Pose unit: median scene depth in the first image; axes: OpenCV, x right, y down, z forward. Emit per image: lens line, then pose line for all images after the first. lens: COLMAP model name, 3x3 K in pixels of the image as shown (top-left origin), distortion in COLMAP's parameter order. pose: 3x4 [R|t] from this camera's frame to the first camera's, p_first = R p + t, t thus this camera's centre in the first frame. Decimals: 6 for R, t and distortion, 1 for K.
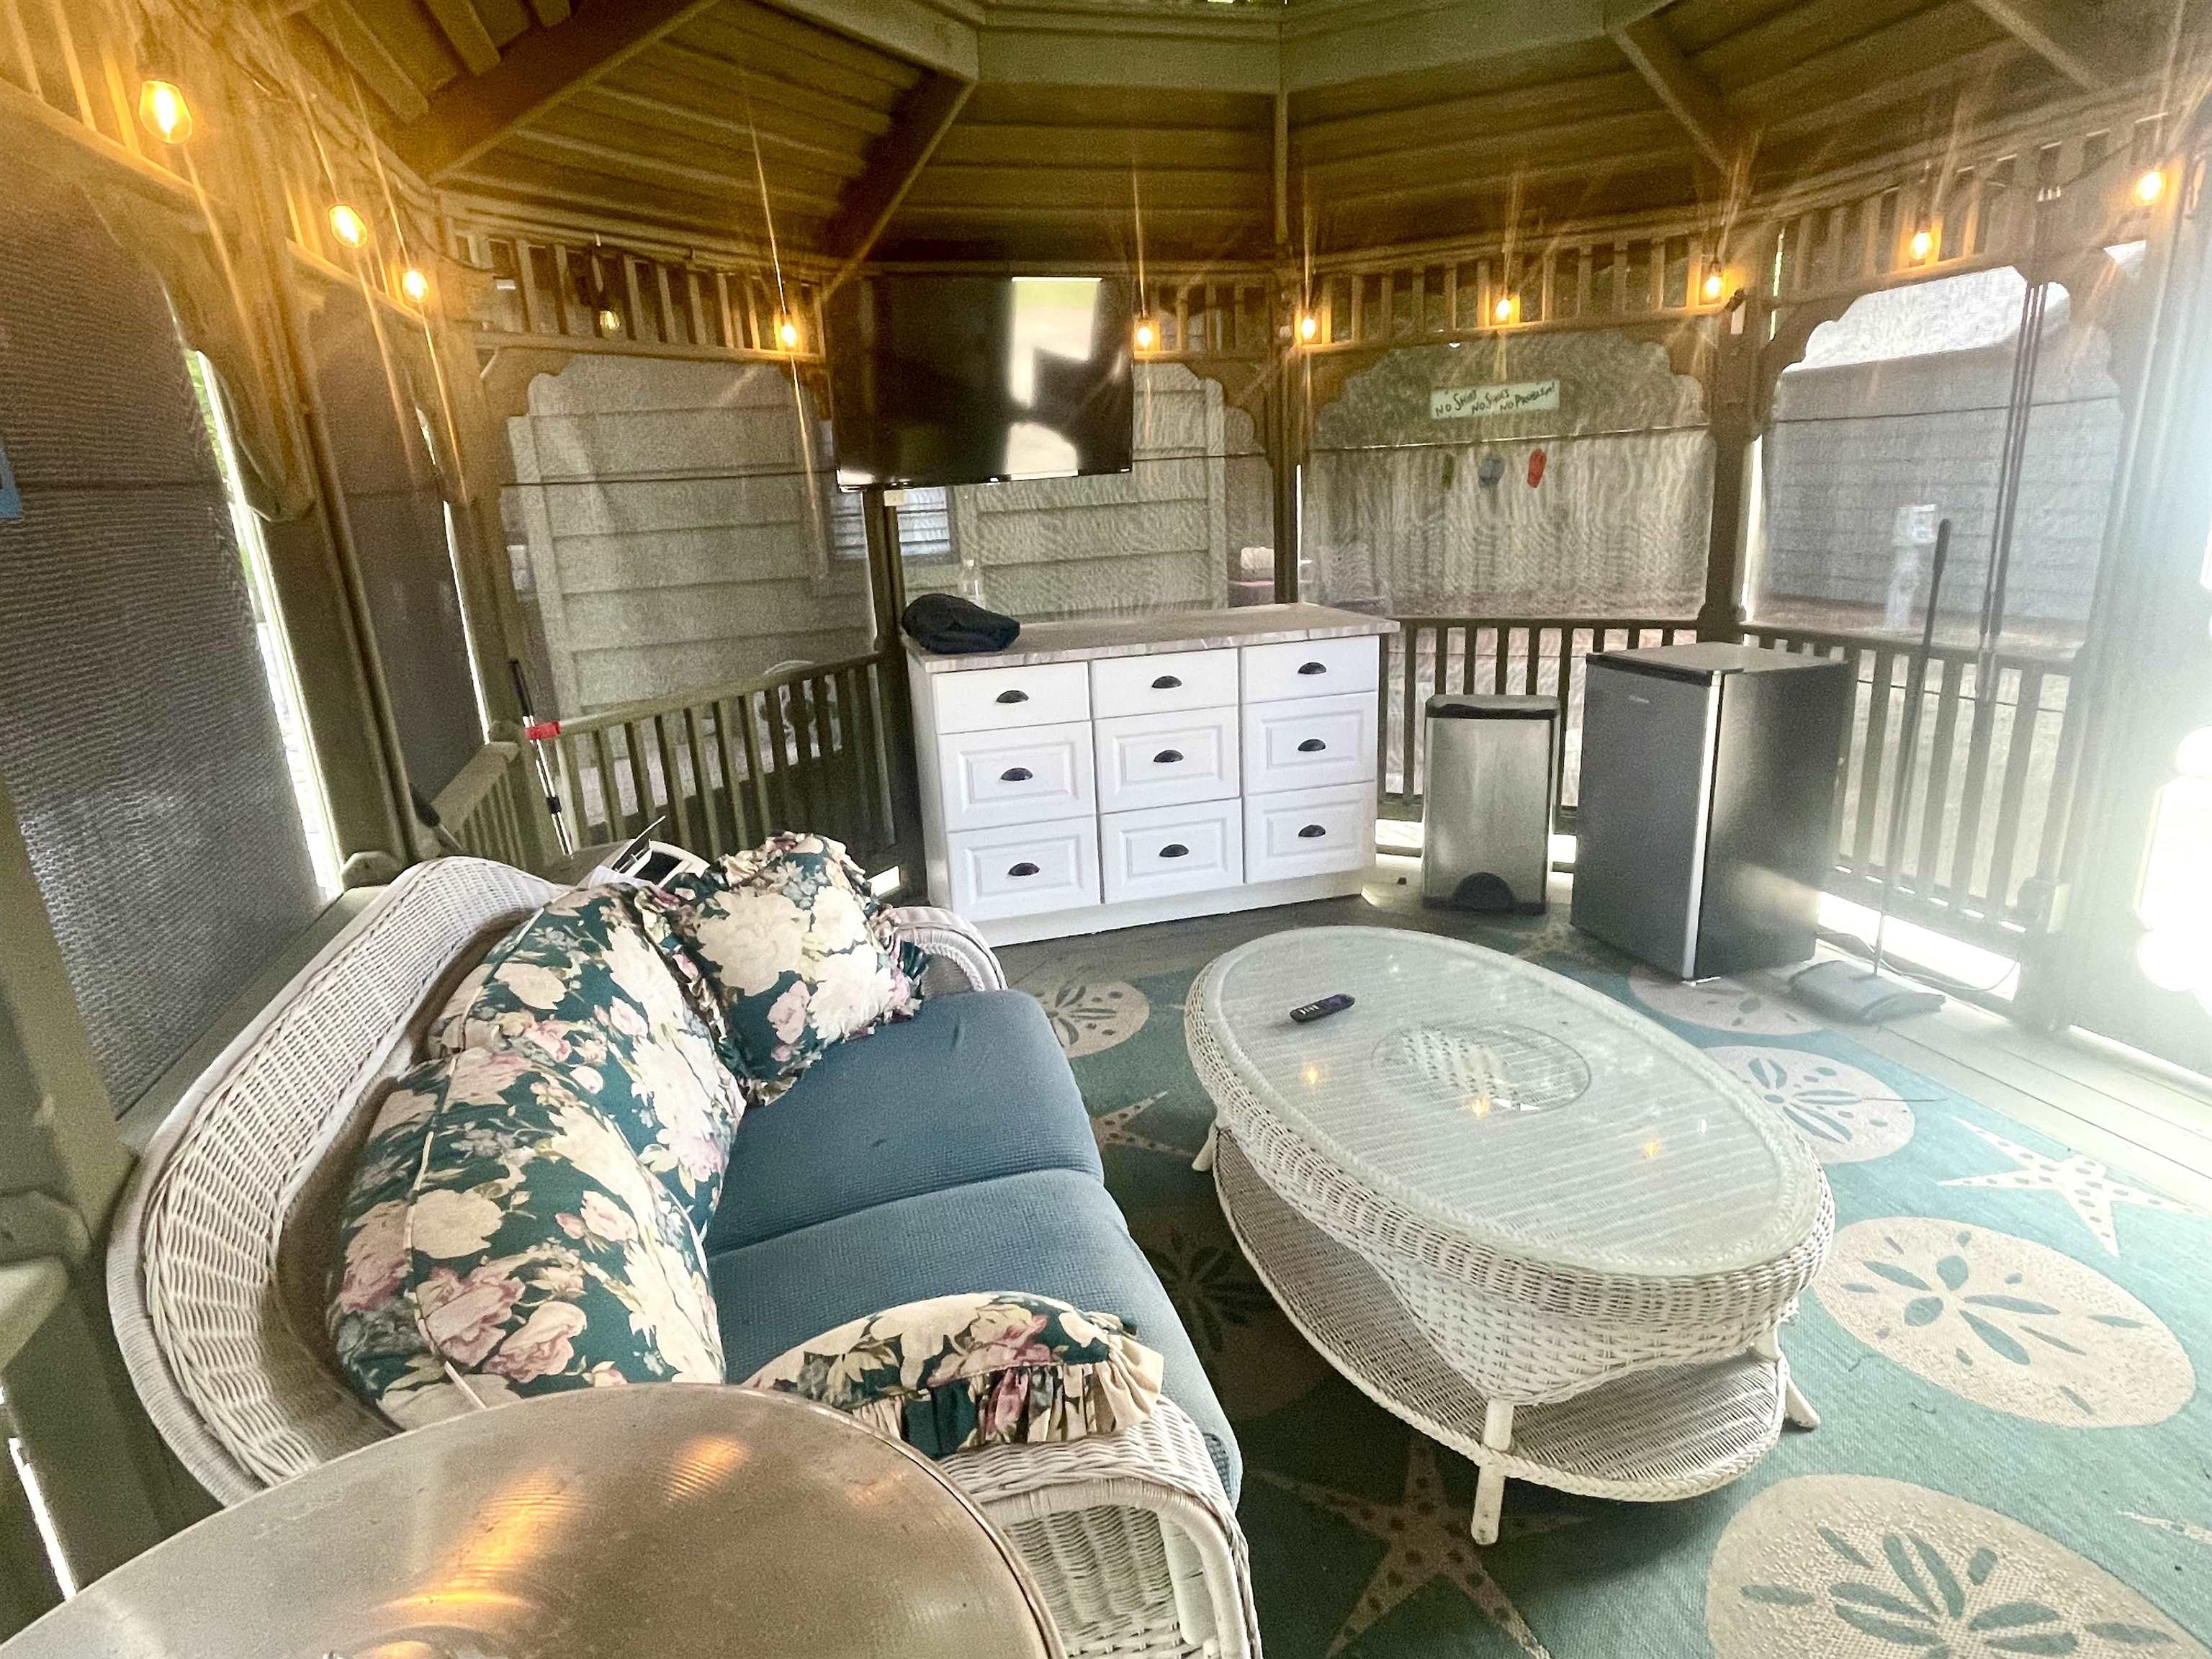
lens RADIAL K [[1225.3, 0, 1105.4], [0, 1225.3, 833.1], [0, 0, 1]] dist [-0.002643, -0.006509]
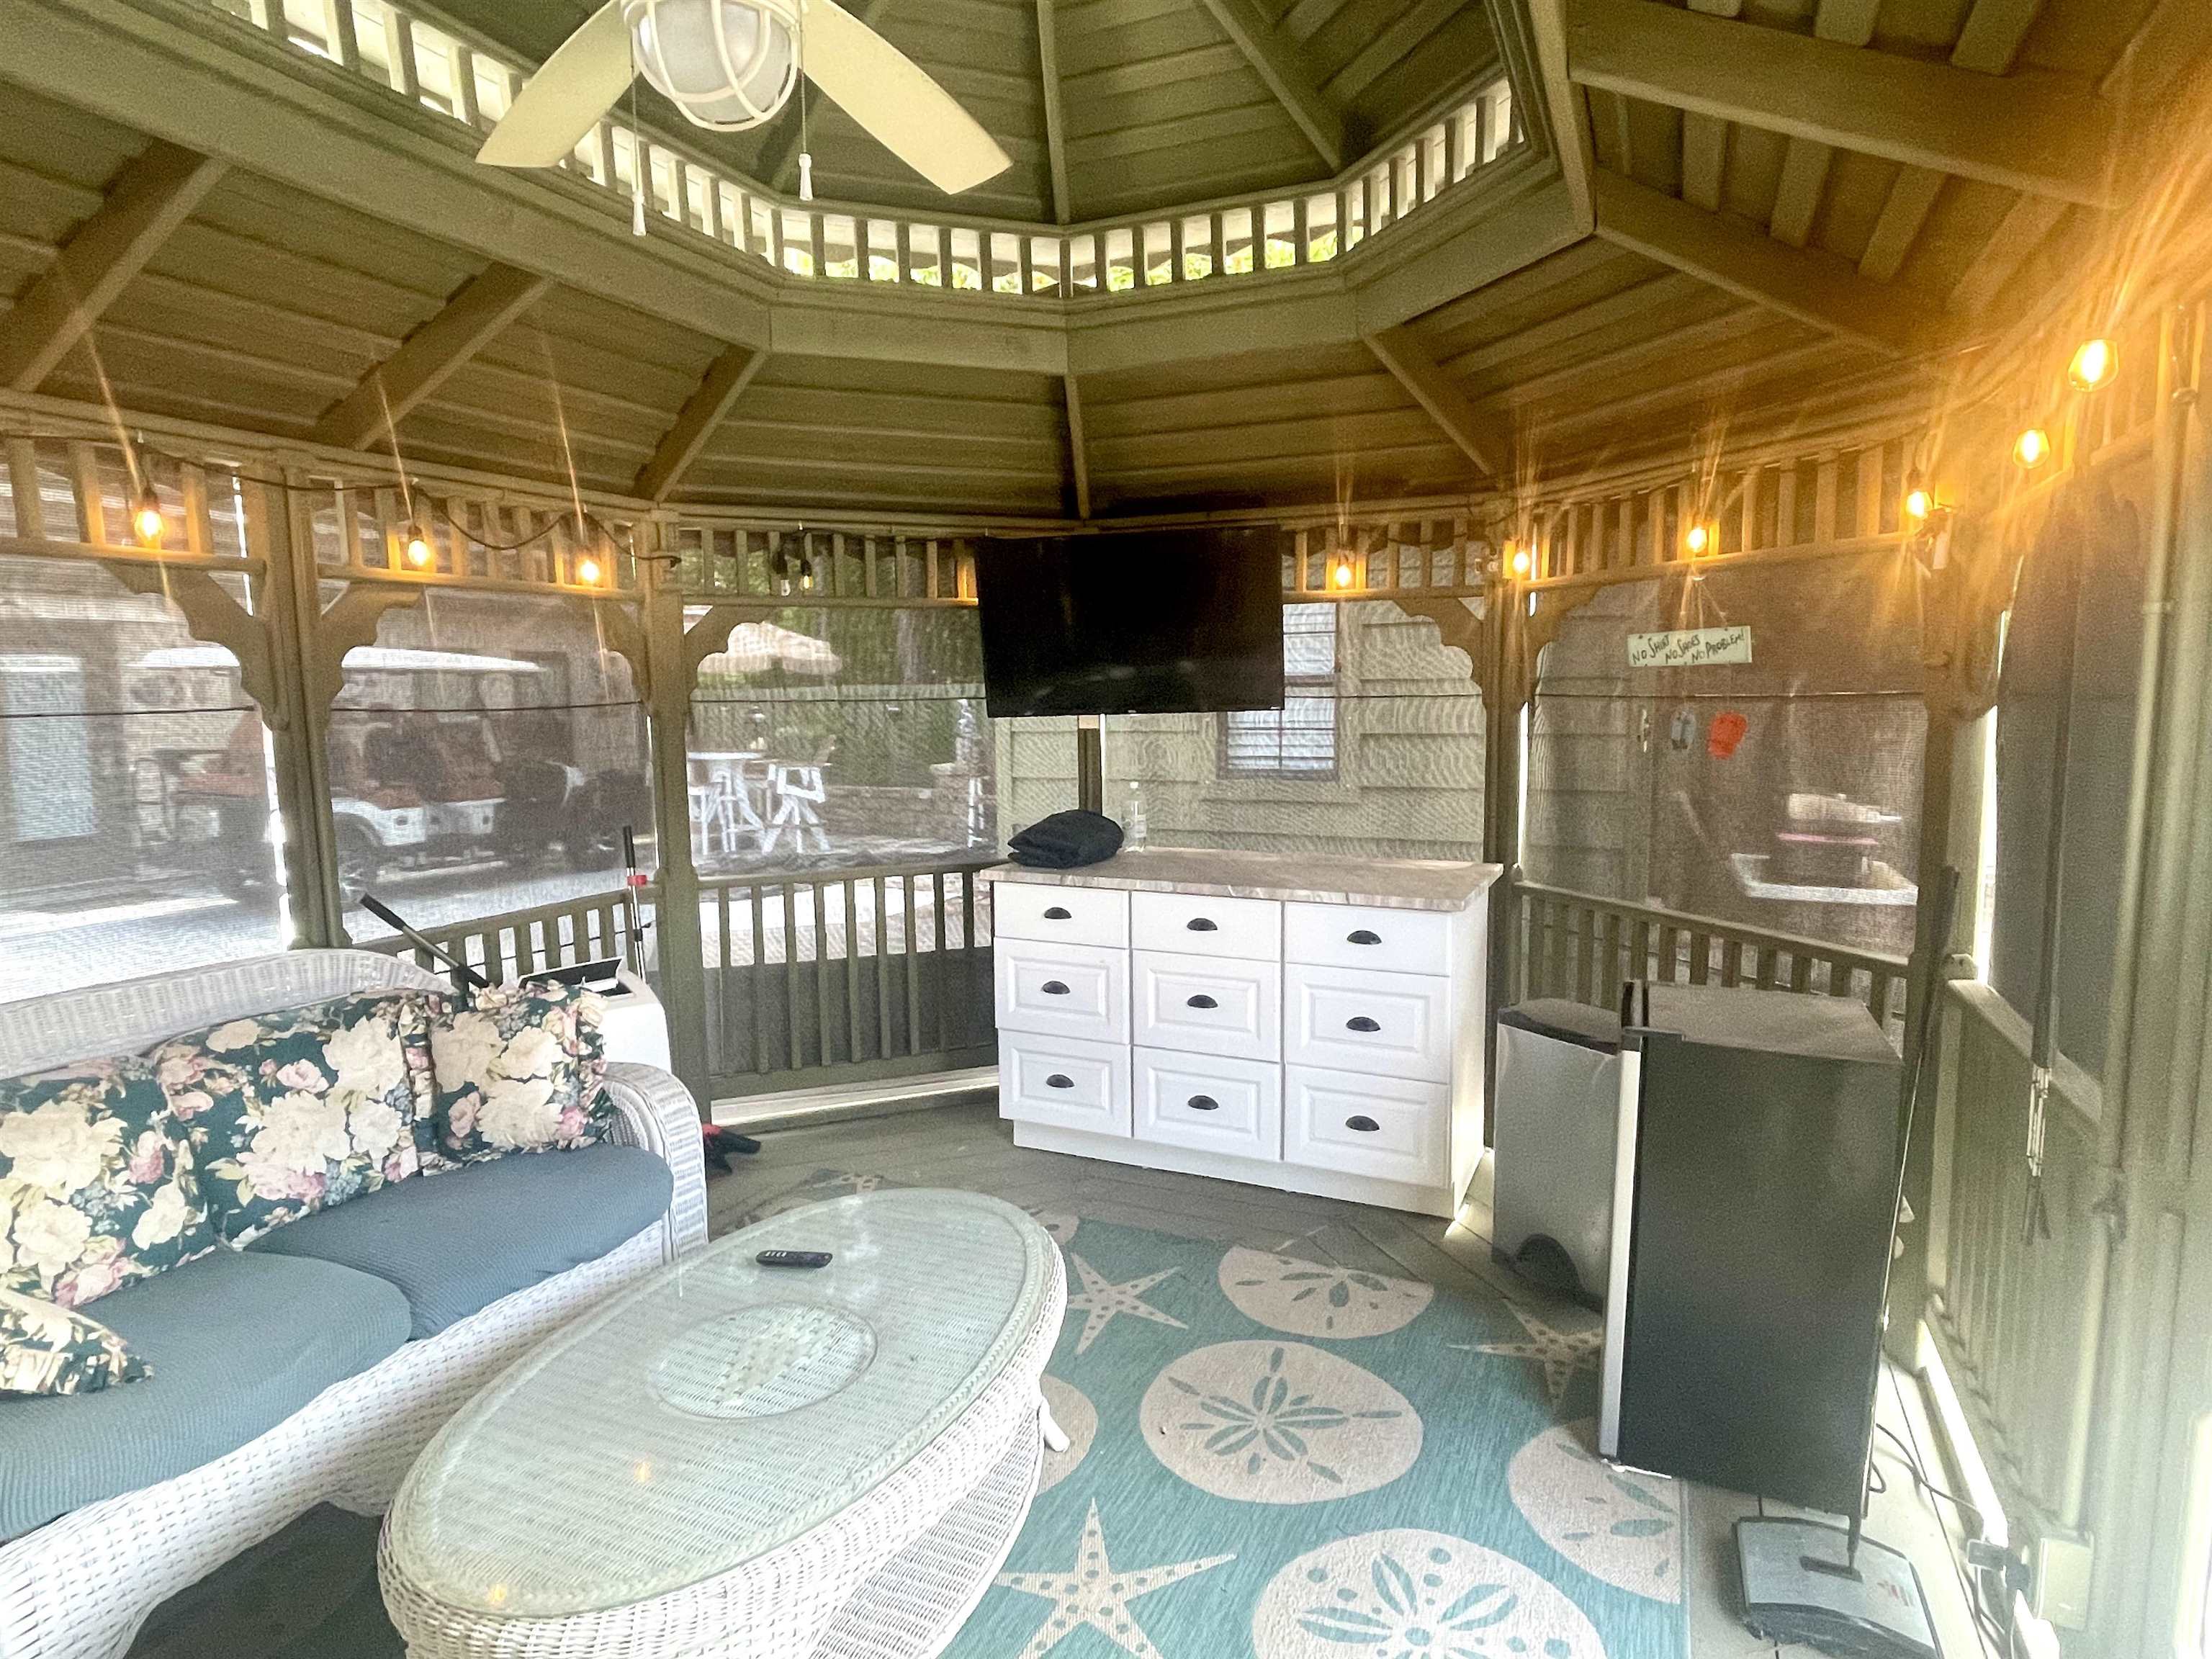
lens RADIAL K [[1225.3, 0, 1113.3], [0, 1225.3, 833.3], [0, 0, 1]] dist [-0.002643, -0.006509]
pose [[0.773937, 0.118362, -0.622103, 0.564492], [-0.209754, 0.974837, -0.075474, -0.102046], [0.597516, 0.188901, 0.779289, 0.186993]]
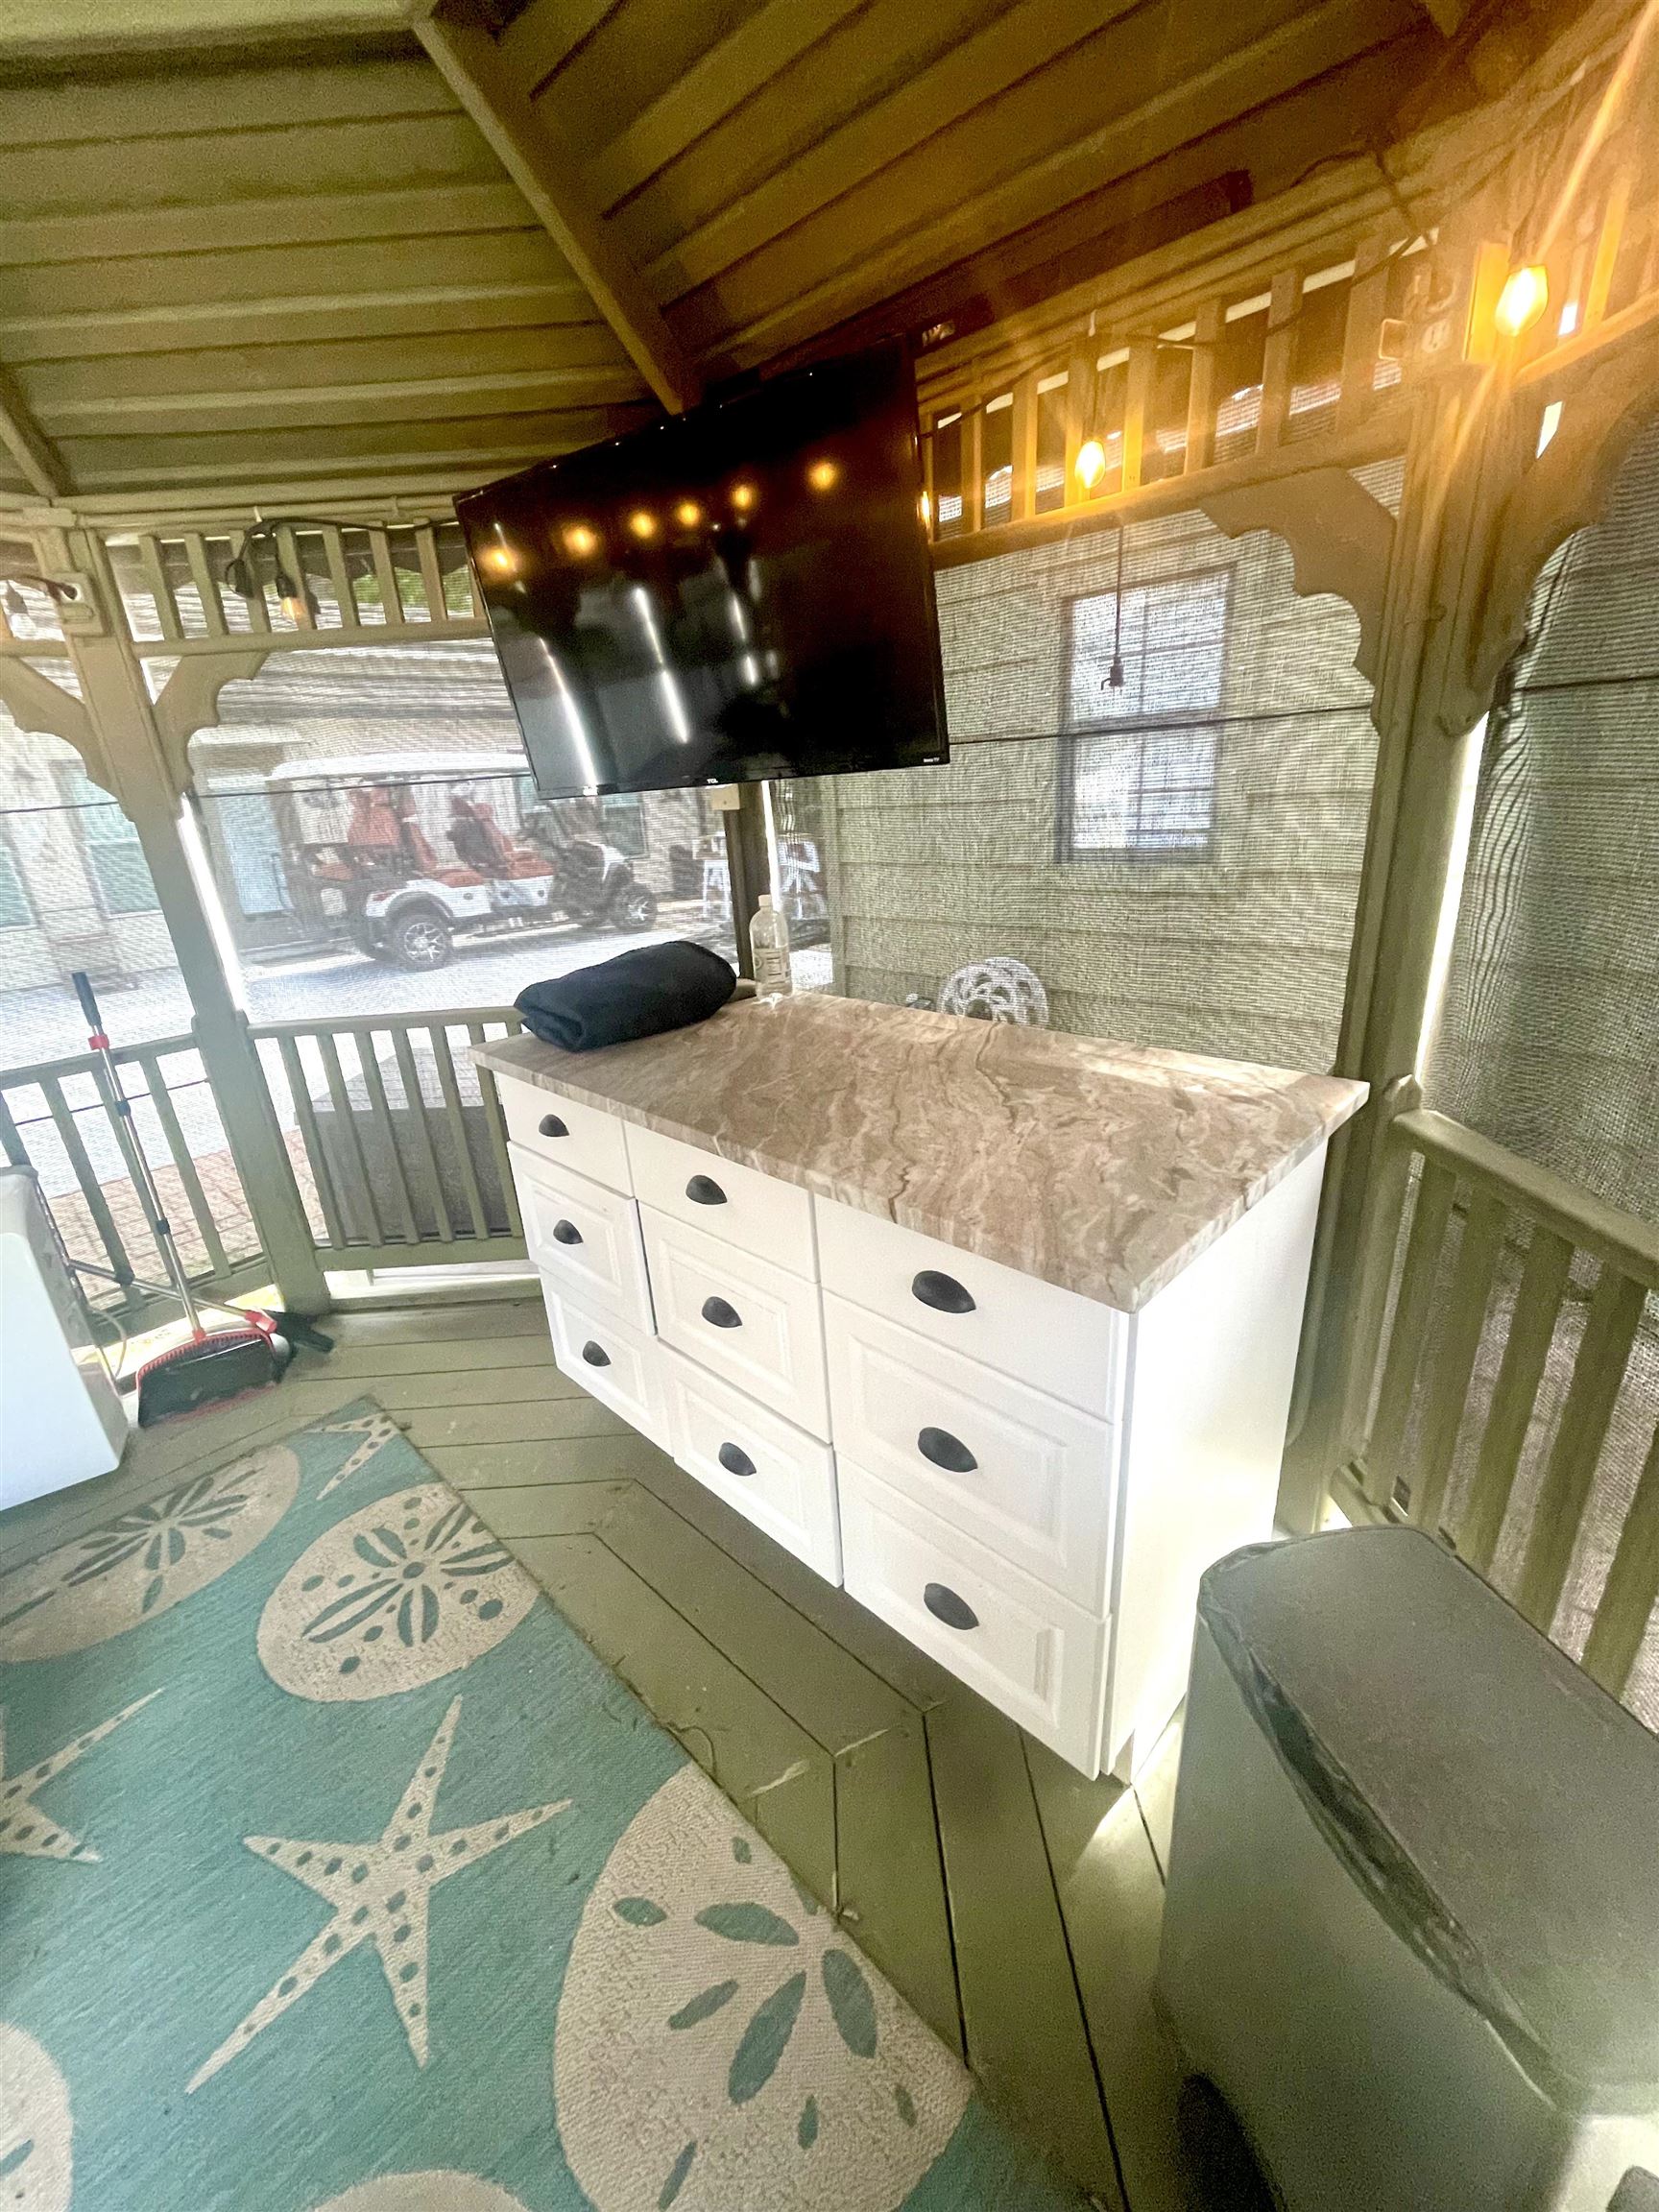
lens RADIAL K [[881.2, 0, 832.6], [0, 881.2, 1097.9], [0, 0, 1]] dist [0.001326, -0.001597]
pose [[0.511878, 0.312715, -0.800119, 0.351909], [-0.210429, 0.948659, 0.236147, -0.257191], [0.832887, 0.047489, 0.551402, 0.822255]]
